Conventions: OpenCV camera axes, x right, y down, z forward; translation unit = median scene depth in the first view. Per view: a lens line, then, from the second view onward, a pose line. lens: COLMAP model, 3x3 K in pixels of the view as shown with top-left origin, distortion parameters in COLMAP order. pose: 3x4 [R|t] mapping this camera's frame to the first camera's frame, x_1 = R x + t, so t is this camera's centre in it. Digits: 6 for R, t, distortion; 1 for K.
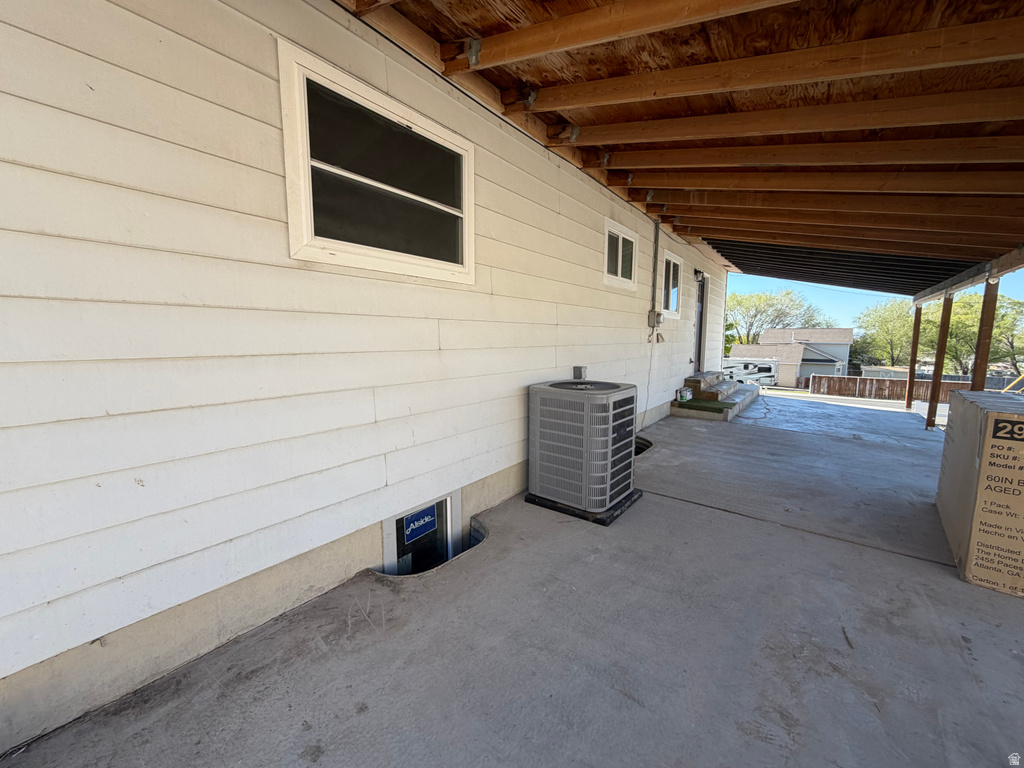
lens RADIAL K [[413.7, 0, 513.9], [0, 413.7, 379.6], [0, 0, 1]] dist [-0.001931, 0.000045]
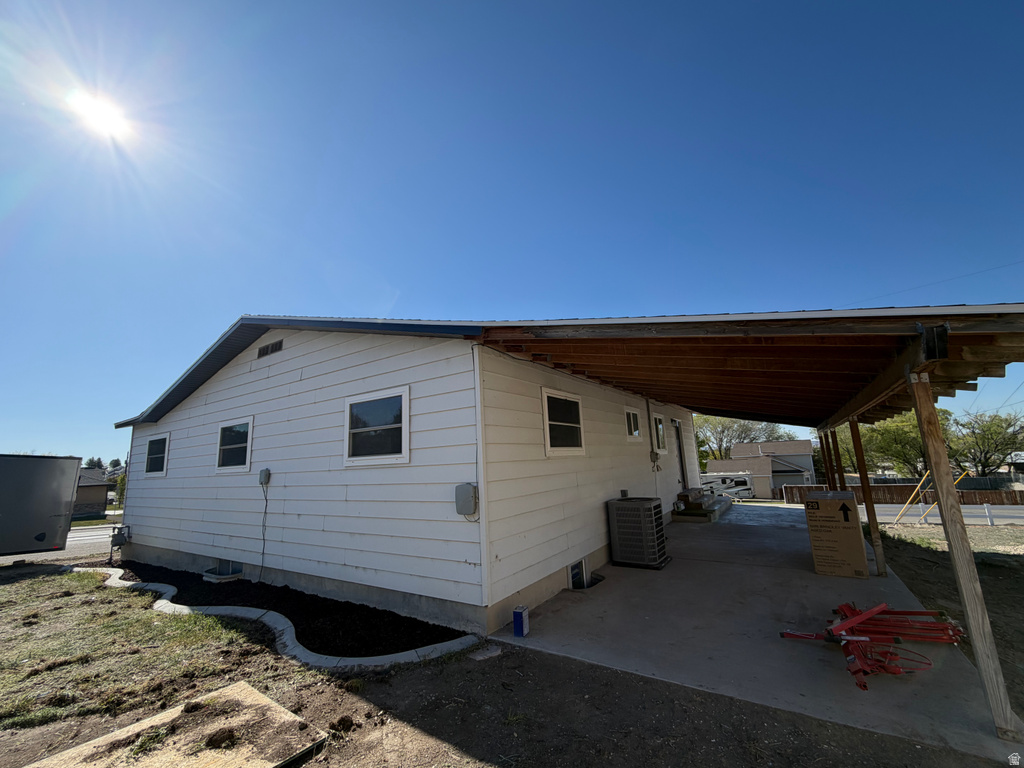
lens RADIAL K [[413.7, 0, 513.9], [0, 413.7, 379.6], [0, 0, 1]] dist [-0.001931, 0.000045]
pose [[0.997172, -0.041345, 0.062751, -0.223213], [0.058062, 0.954013, -0.294089, 0.006310], [-0.047707, 0.296900, 0.953716, -0.453792]]
